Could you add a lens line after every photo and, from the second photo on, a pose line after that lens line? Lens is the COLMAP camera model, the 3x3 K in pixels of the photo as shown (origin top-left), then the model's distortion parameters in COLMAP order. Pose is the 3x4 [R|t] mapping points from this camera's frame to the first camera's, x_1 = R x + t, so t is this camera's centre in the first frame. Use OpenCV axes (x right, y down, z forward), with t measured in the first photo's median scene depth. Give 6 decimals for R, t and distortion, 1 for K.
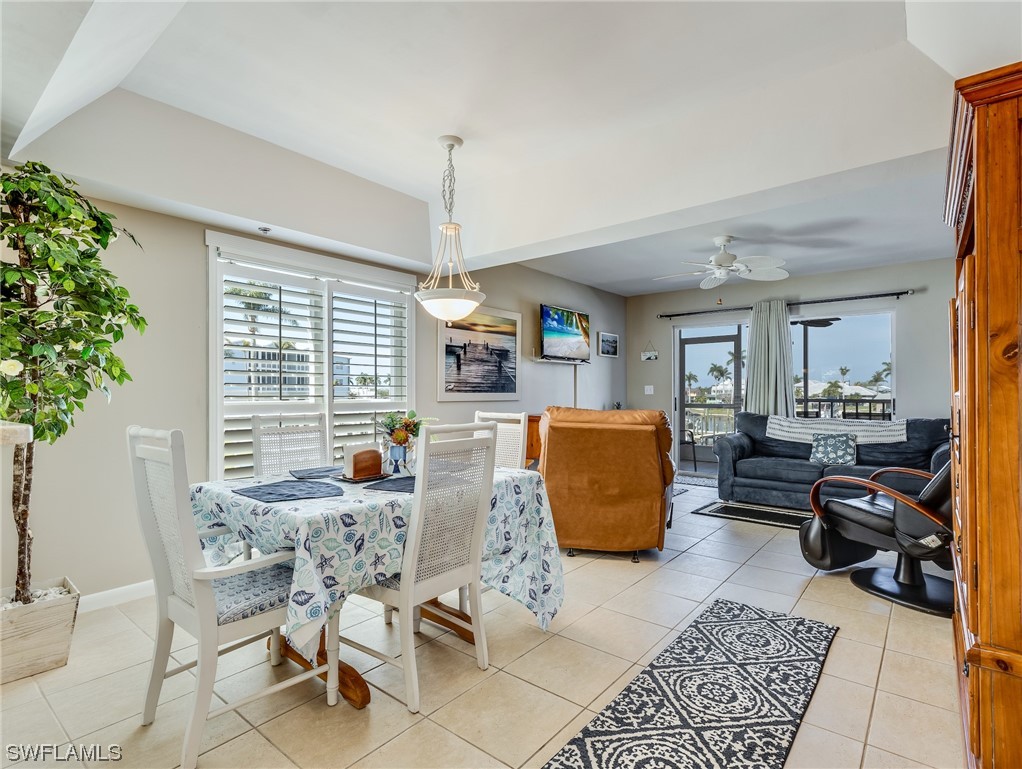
lens RADIAL K [[518.5, 0, 510.7], [0, 518.5, 391.1], [0, 0, 1]] dist [0.005450, -0.002027]
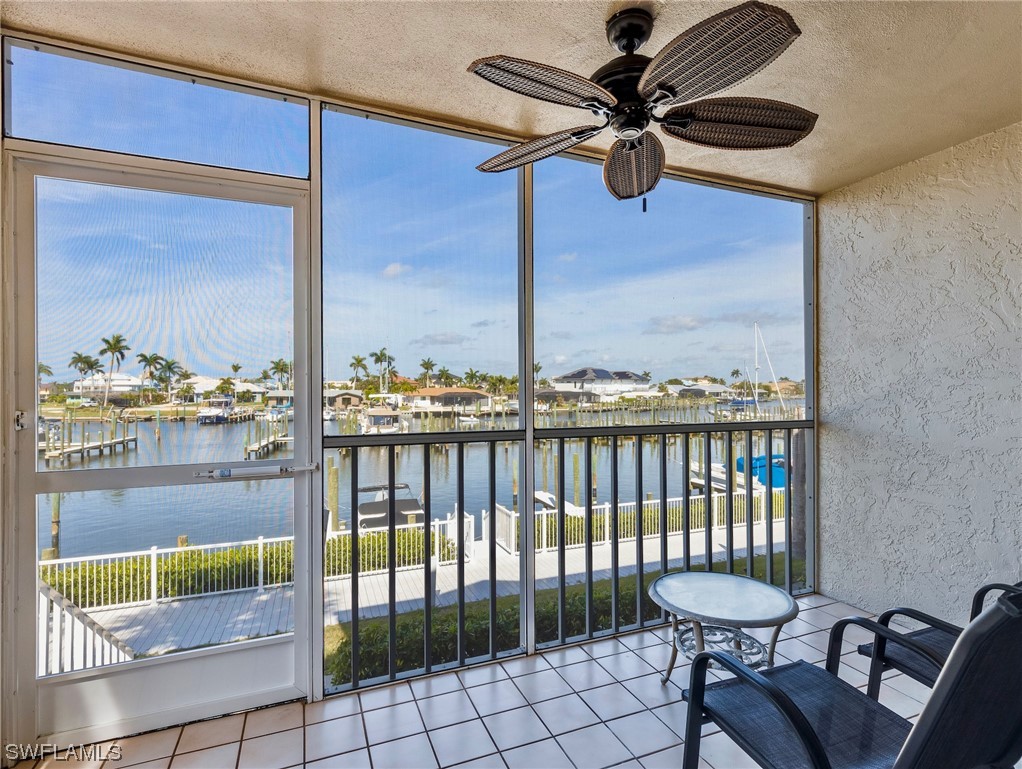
lens RADIAL K [[518.5, 0, 529.2], [0, 518.5, 387.5], [0, 0, 1]] dist [0.005450, -0.002027]
pose [[0.461782, 0.003097, 0.886988, 0.256168], [-0.003594, 0.999992, -0.001621, -0.039140], [-0.886986, -0.002439, 0.461790, 0.873451]]
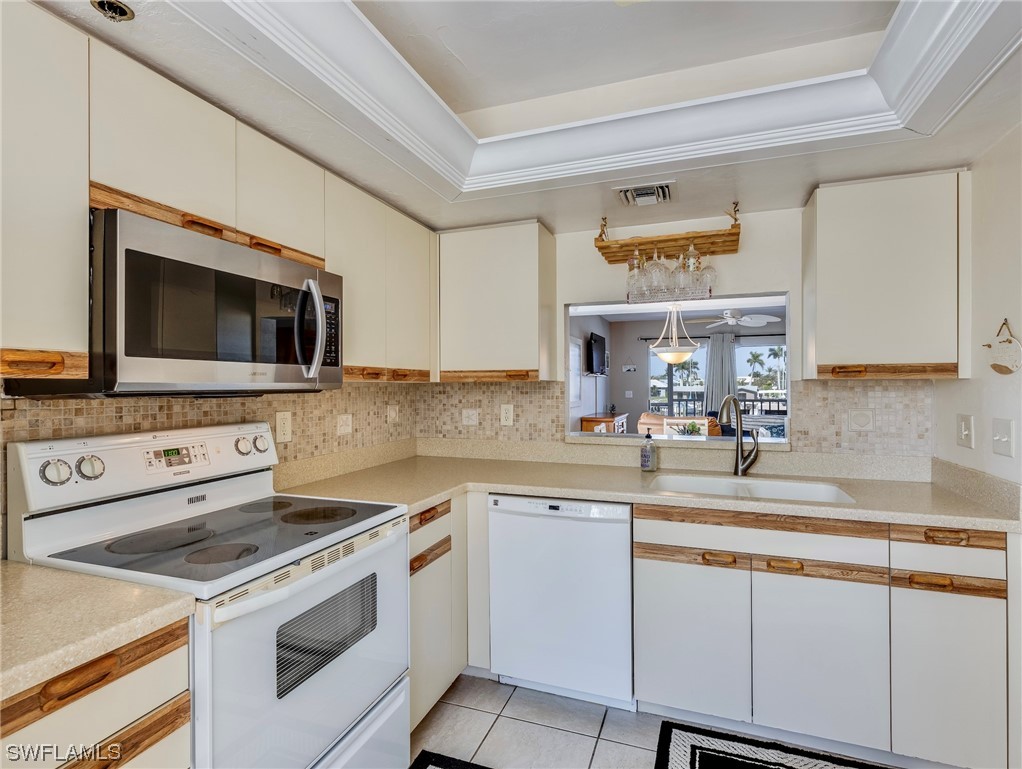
lens RADIAL K [[518.5, 0, 519.1], [0, 518.5, 387.3], [0, 0, 1]] dist [0.005450, -0.002027]
pose [[0.942074, -0.003500, 0.335388, -0.635974], [0.001115, 0.999973, 0.007303, -0.043173], [-0.335404, -0.006507, 0.942052, -0.204715]]
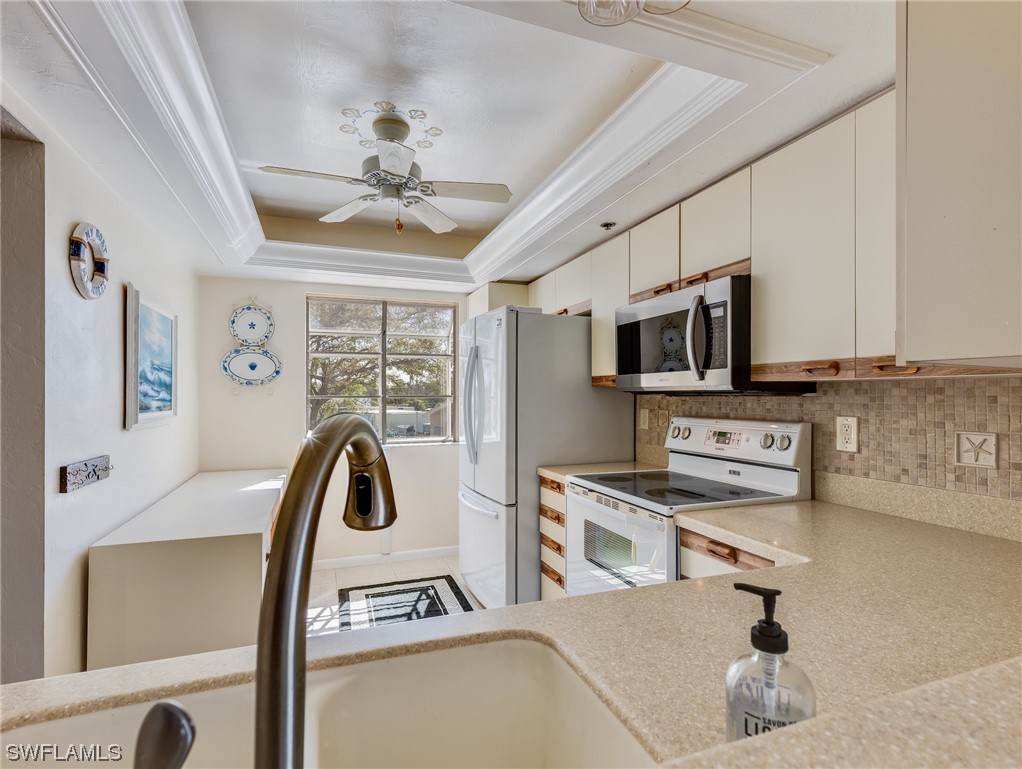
lens RADIAL K [[518.5, 0, 514.2], [0, 518.5, 391.1], [0, 0, 1]] dist [0.005450, -0.002027]
pose [[-0.503192, -0.006203, -0.864152, -0.237405], [0.002927, 0.999956, -0.008882, -0.035779], [0.864169, -0.006999, -0.503152, 0.240849]]
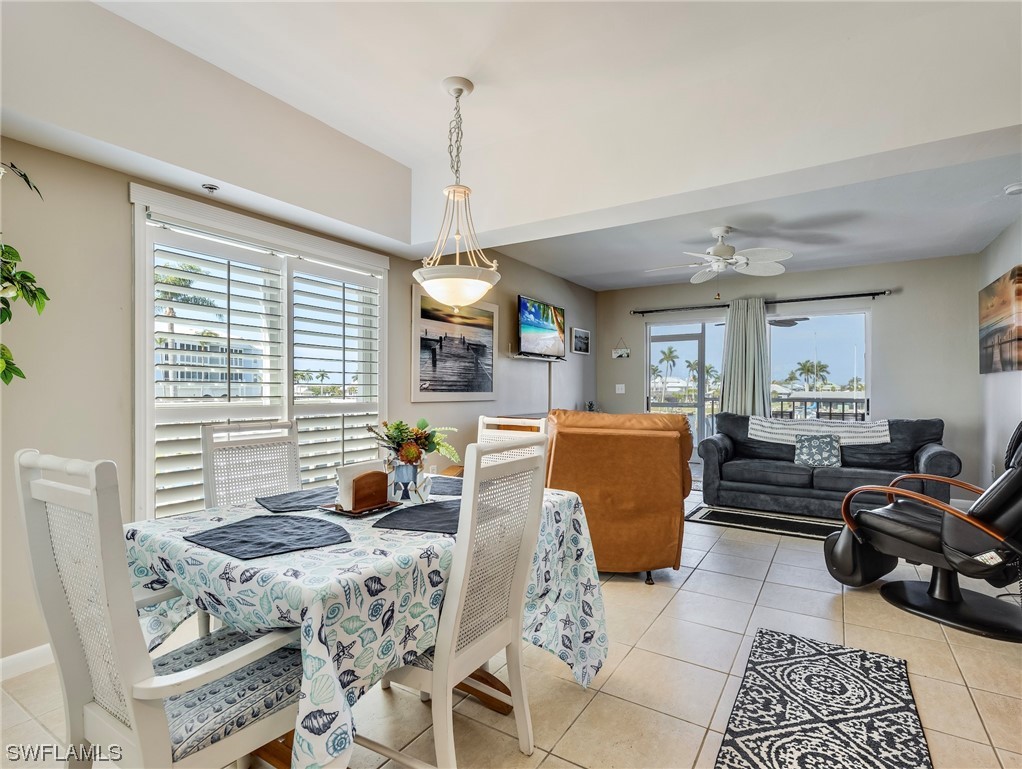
lens RADIAL K [[518.5, 0, 511.6], [0, 518.5, 390.0], [0, 0, 1]] dist [0.005450, -0.002027]
pose [[0.992431, 0.003325, 0.122756, -0.075772], [-0.003829, 0.999985, 0.003867, -0.004441], [-0.122741, -0.004307, 0.992429, 0.103606]]
